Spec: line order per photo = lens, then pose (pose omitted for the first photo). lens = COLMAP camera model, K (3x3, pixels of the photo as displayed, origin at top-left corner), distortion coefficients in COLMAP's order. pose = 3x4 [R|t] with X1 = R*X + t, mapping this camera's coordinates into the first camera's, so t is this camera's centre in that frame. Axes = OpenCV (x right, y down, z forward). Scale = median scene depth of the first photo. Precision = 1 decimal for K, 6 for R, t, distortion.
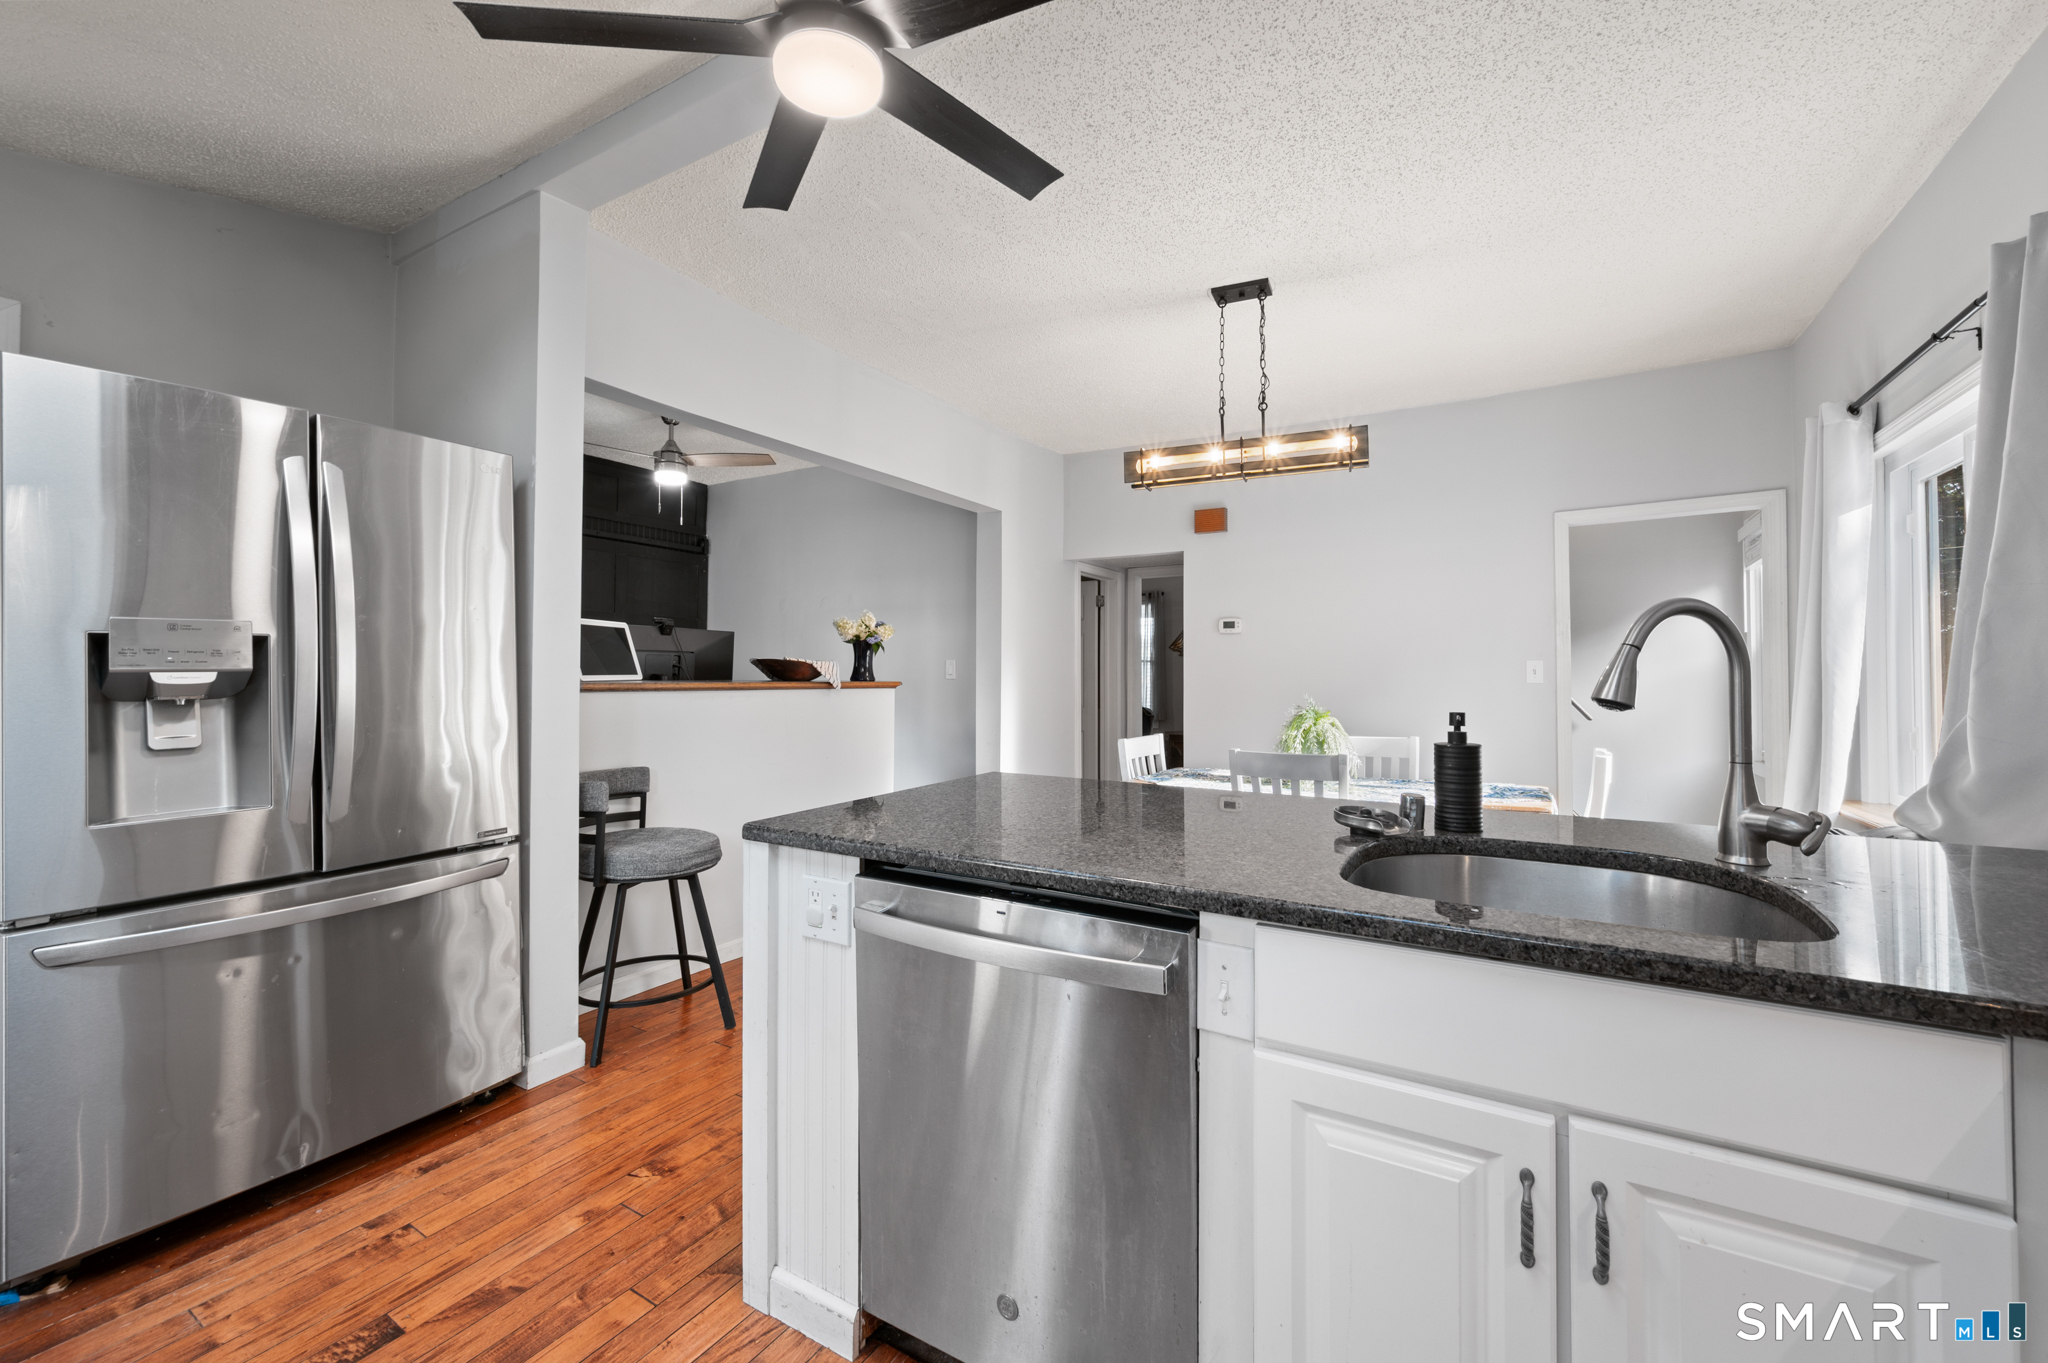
lens RADIAL K [[822.5, 0, 1032.8], [0, 822.5, 662.5], [0, 0, 1]] dist [0.003916, -0.000630]
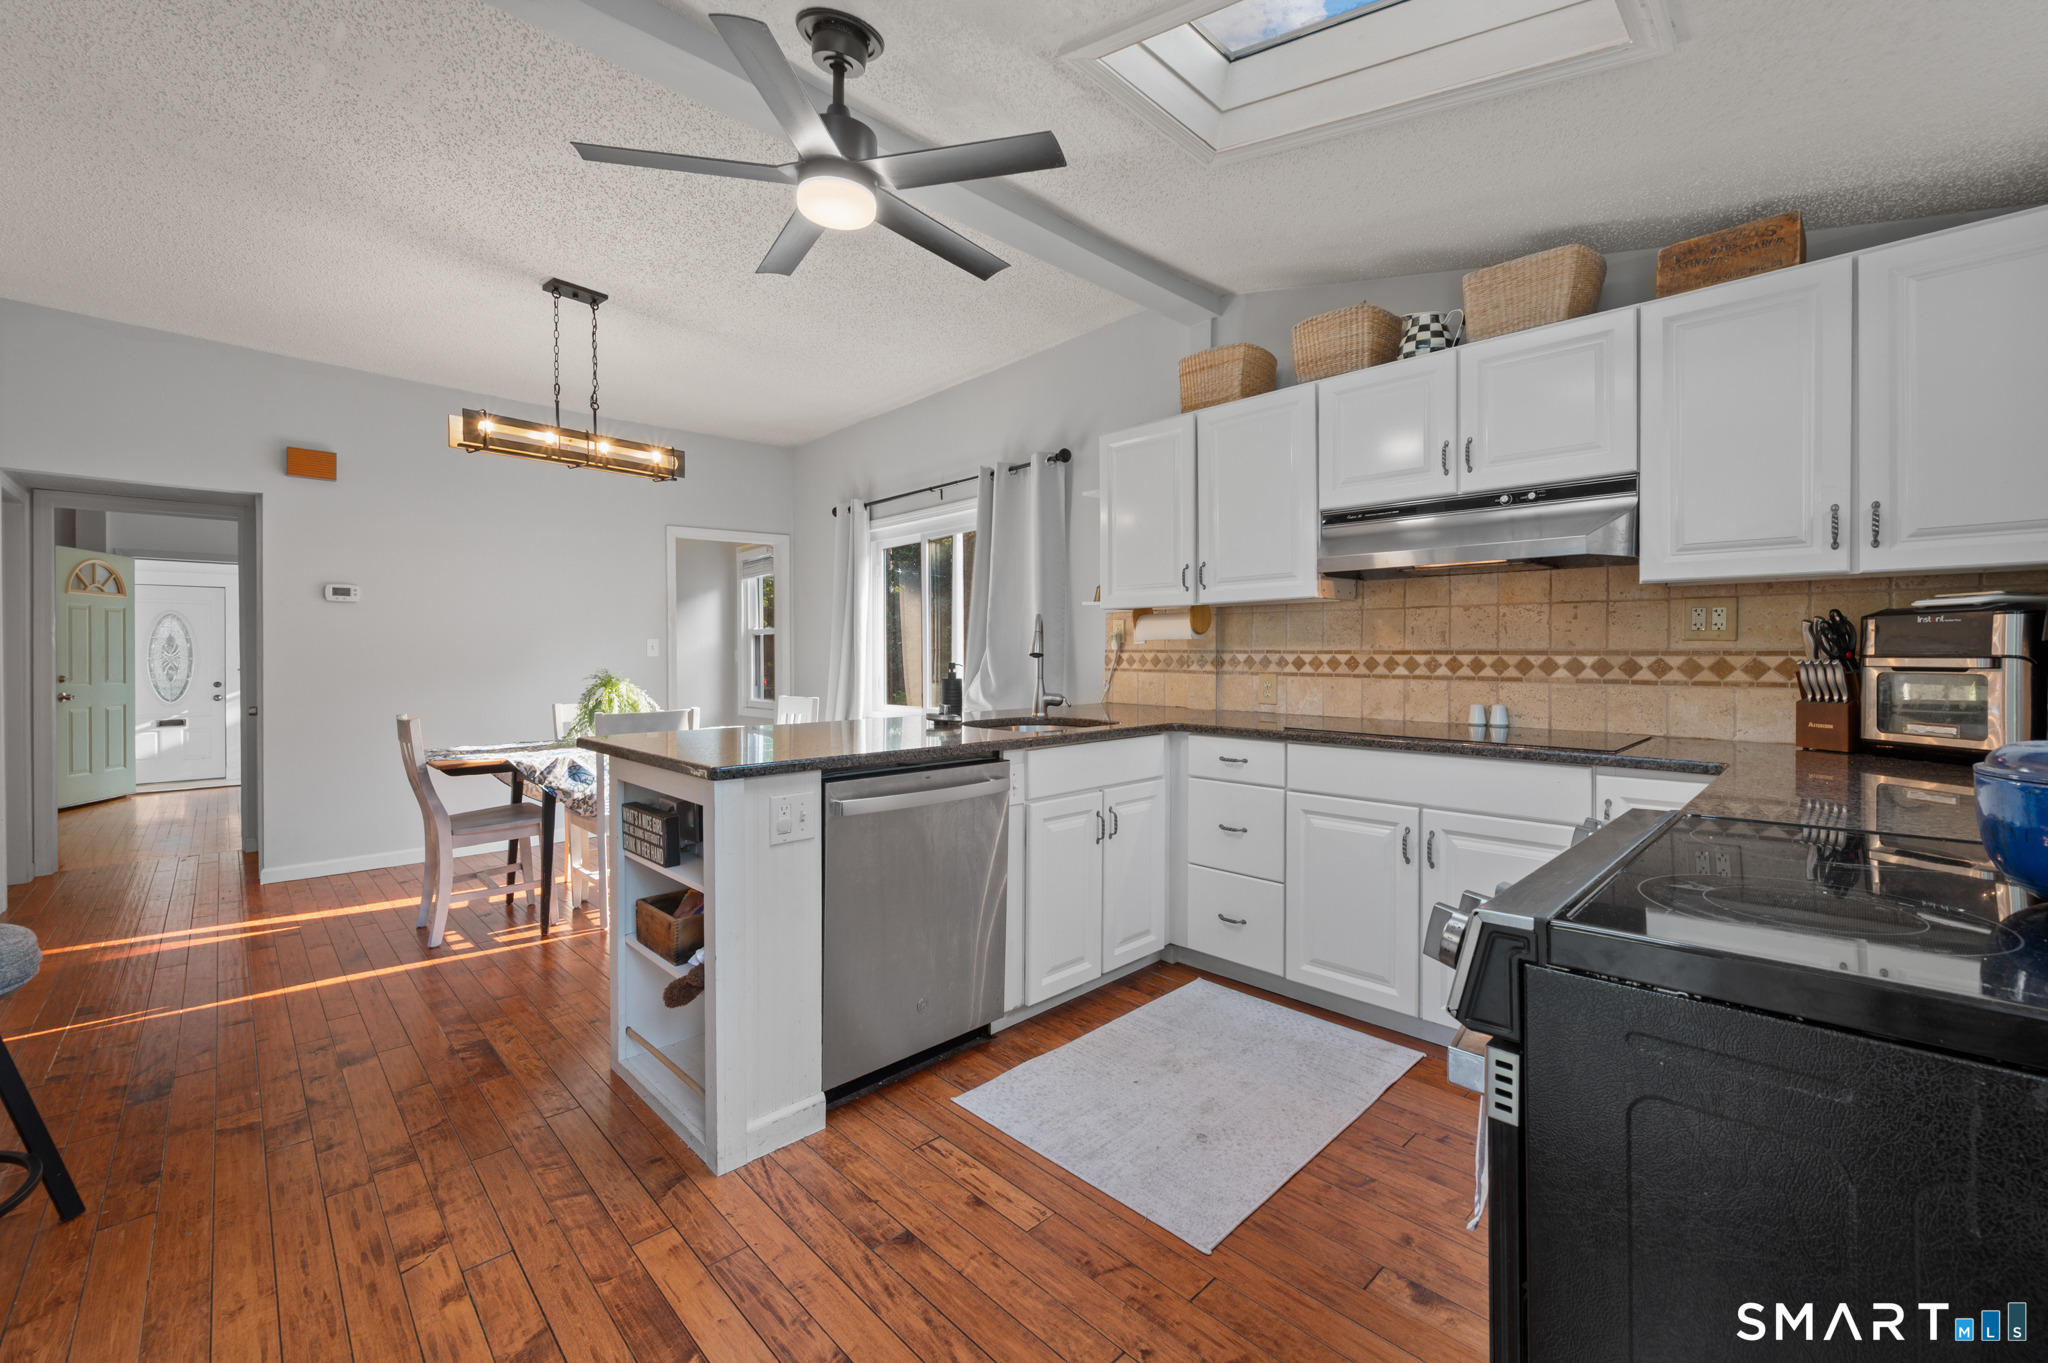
lens RADIAL K [[822.5, 0, 1025.2], [0, 822.5, 666.5], [0, 0, 1]] dist [0.003916, -0.000630]
pose [[0.265373, -0.015494, 0.964021, -0.662110], [-0.009846, 0.999775, 0.018779, 0.014843], [-0.964095, -0.014475, 0.265161, 0.140605]]
